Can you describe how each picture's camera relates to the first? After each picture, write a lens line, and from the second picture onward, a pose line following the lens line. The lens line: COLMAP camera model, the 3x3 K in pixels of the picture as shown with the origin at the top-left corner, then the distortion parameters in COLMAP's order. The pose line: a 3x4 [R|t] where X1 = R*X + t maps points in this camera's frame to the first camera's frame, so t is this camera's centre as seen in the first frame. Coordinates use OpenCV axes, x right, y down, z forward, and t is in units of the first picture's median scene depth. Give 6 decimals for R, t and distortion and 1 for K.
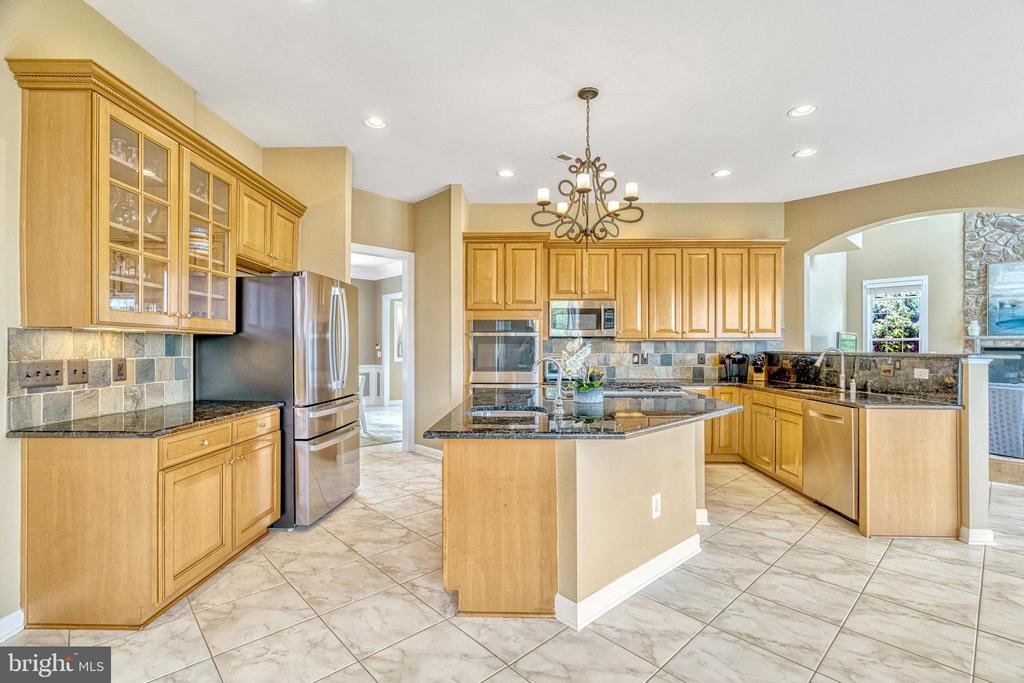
lens RADIAL K [[463.9, 0, 514.4], [0, 463.9, 347.1], [0, 0, 1]] dist [-0.005878, 0.000758]
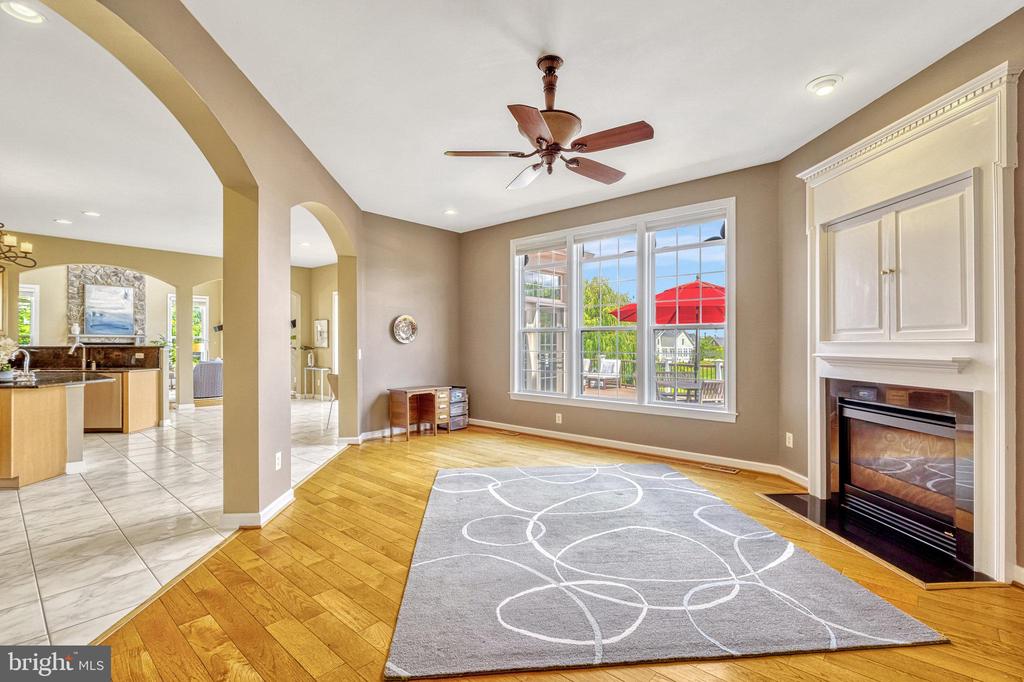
lens RADIAL K [[470.5, 0, 516.4], [0, 470.5, 344.0], [0, 0, 1]] dist [0.001710, 0.000656]
pose [[-0.088514, -0.001689, 0.996073, -1.142721], [-0.003786, 0.999992, 0.001359, -0.004154], [-0.996068, -0.003651, -0.088520, -0.422745]]
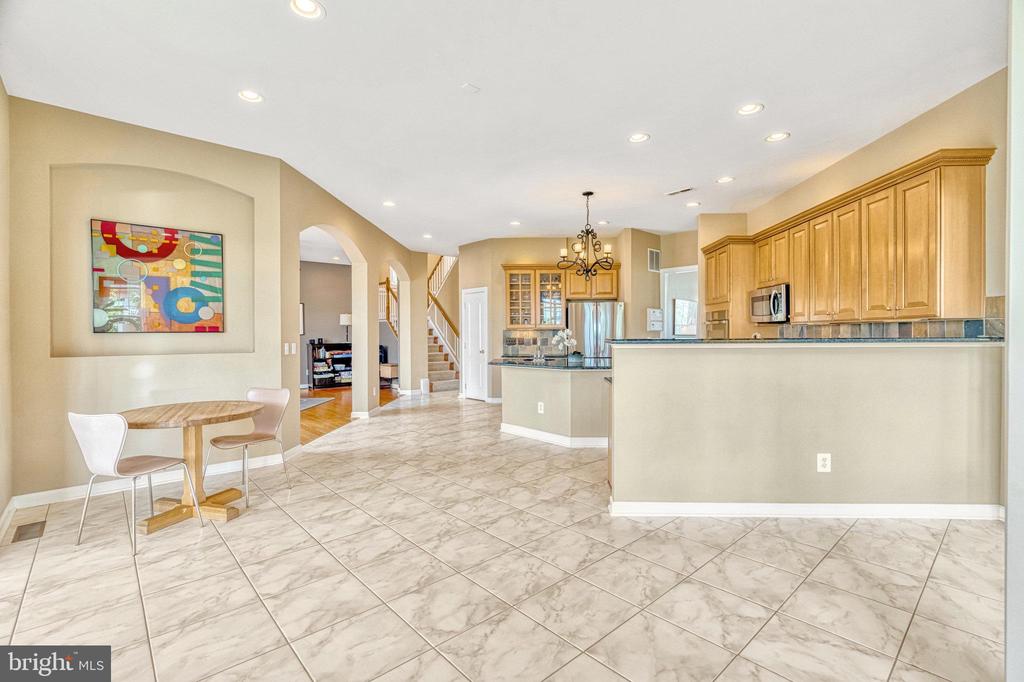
lens RADIAL K [[460.0, 0, 511.7], [0, 460.0, 336.6], [0, 0, 1]] dist [-0.001218, 0.000142]
pose [[-0.022904, 0.001313, -0.999737, 1.518090], [0.006066, 0.999981, 0.001175, 0.006994], [0.999719, -0.006038, -0.022911, 0.570097]]
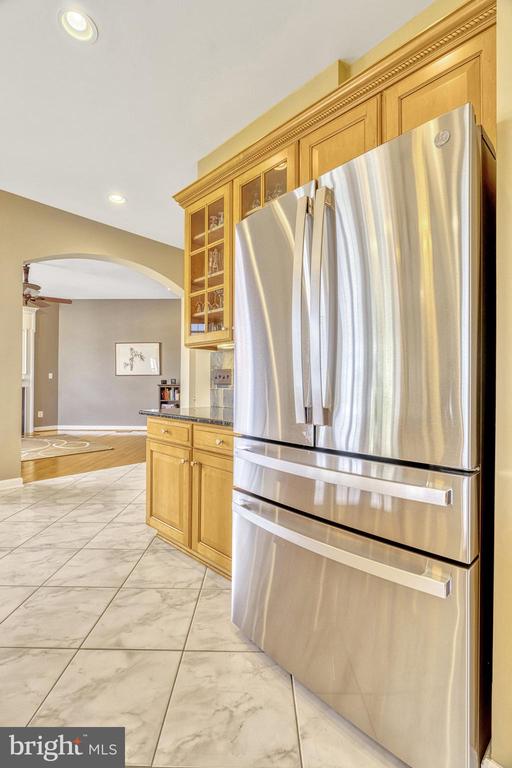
lens RADIAL K [[345.0, 0, 256.0], [0, 345.0, 384.0], [0, 0, 1]] dist [-0.001218, 0.000142]
pose [[-0.693873, -0.012237, -0.719994, -0.093040], [-0.009293, 0.999925, -0.008039, 0.047953], [0.720038, 0.001113, -0.693934, 1.029517]]
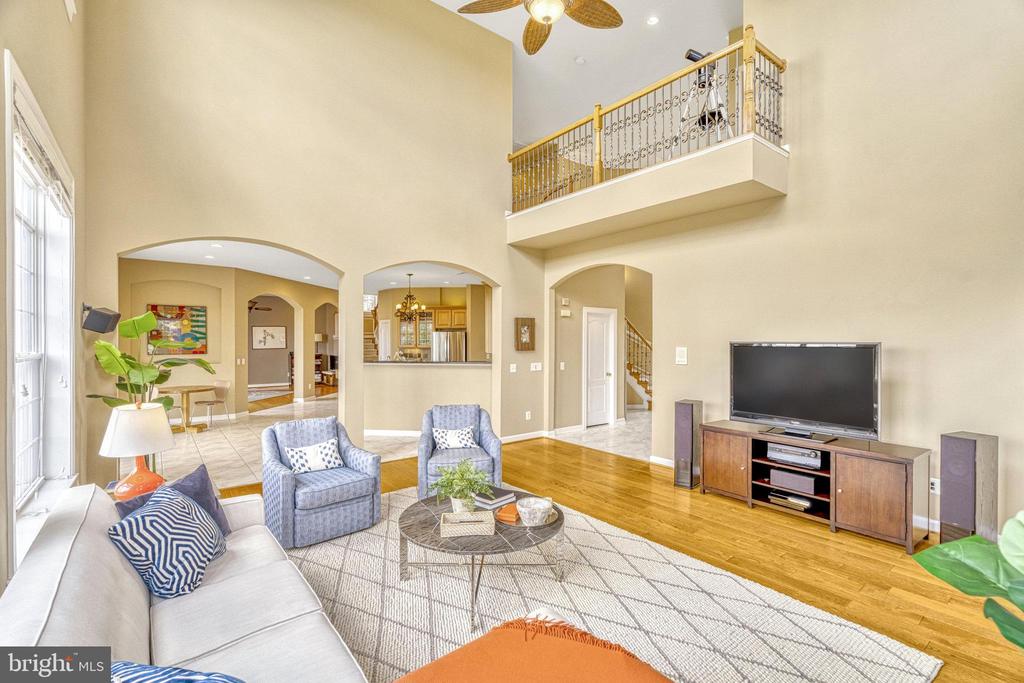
lens RADIAL K [[460.0, 0, 511.7], [0, 460.0, 337.1], [0, 0, 1]] dist [-0.001218, 0.000142]
pose [[-0.094962, -0.011213, -0.995418, 2.531141], [0.001537, 0.999934, -0.011411, -0.058213], [0.995480, -0.002613, -0.094939, 1.550191]]
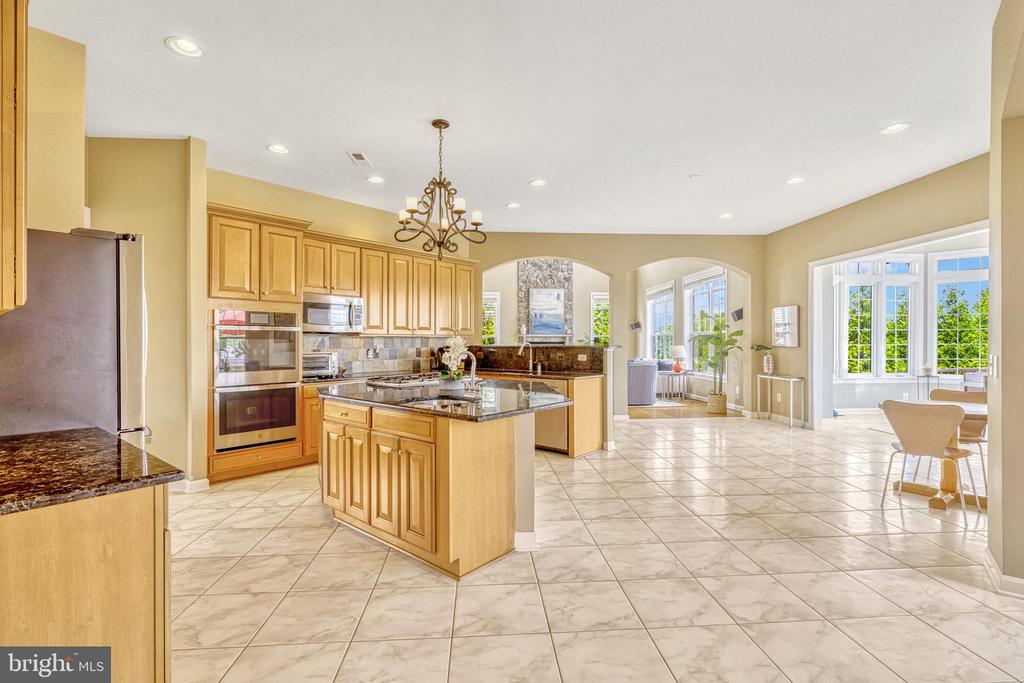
lens RADIAL K [[467.7, 0, 512.0], [0, 467.7, 341.5], [0, 0, 1]] dist [-0.004052, -0.000351]
pose [[0.634238, -0.002371, 0.773134, -0.486888], [0.003558, 0.999994, 0.000148, -0.001852], [-0.773130, 0.002657, 0.634242, 0.092389]]
